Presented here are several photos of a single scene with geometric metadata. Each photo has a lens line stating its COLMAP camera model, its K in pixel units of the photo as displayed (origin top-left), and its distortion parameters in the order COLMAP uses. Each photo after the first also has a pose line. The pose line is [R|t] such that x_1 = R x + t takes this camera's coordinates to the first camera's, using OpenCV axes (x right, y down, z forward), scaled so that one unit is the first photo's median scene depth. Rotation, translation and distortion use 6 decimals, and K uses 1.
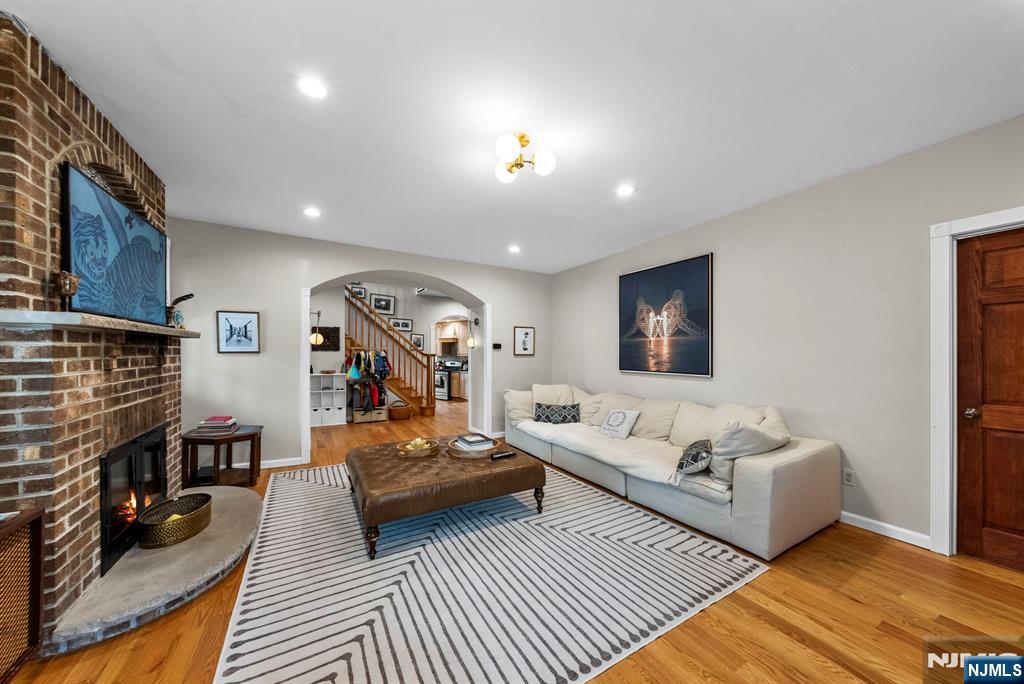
lens RADIAL K [[354.6, 0, 514.1], [0, 354.6, 351.4], [0, 0, 1]] dist [-0.006872, 0.001171]
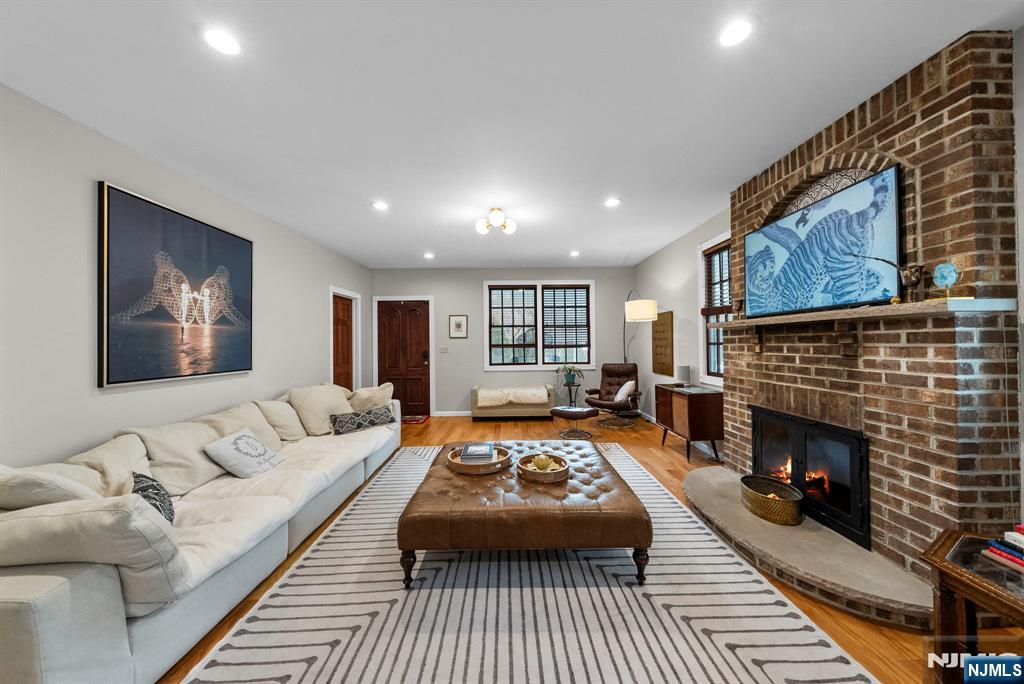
lens RADIAL K [[354.6, 0, 519.1], [0, 354.6, 337.8], [0, 0, 1]] dist [-0.006872, 0.001171]
pose [[-0.879816, 0.014165, 0.475104, -0.460580], [0.007908, 0.999854, -0.015167, 0.002047], [-0.475249, -0.009587, -0.879799, 1.312173]]
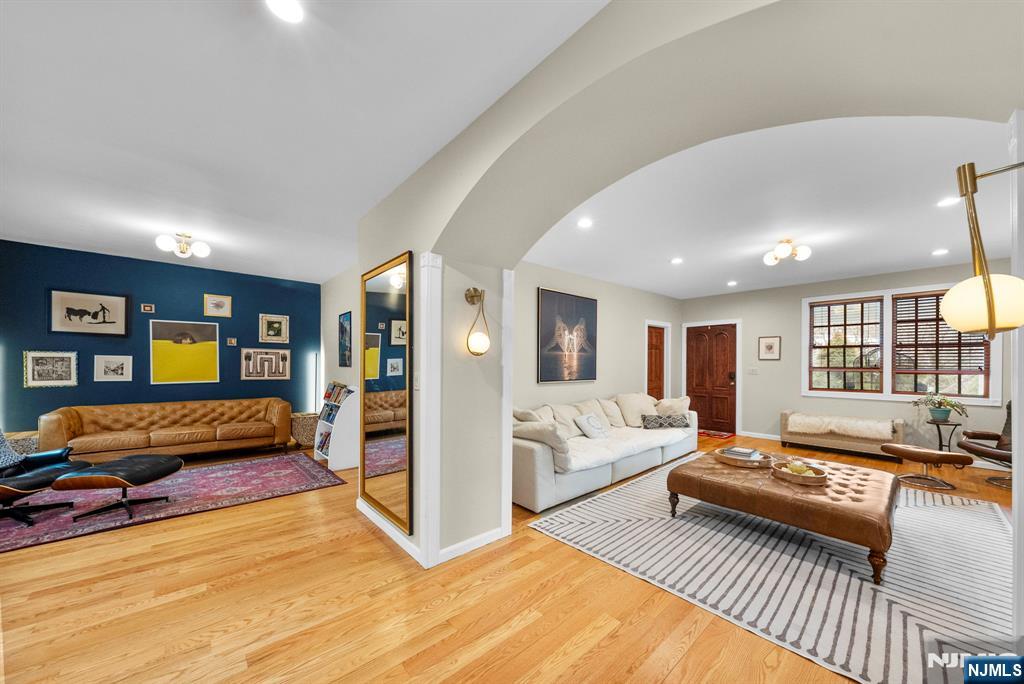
lens RADIAL K [[354.6, 0, 513.7], [0, 354.6, 366.3], [0, 0, 1]] dist [-0.006872, 0.001171]
pose [[-0.195244, -0.010576, 0.980698, -0.766089], [-0.008136, 0.999925, 0.009164, -0.000453], [-0.980721, -0.006190, -0.195315, 1.447194]]
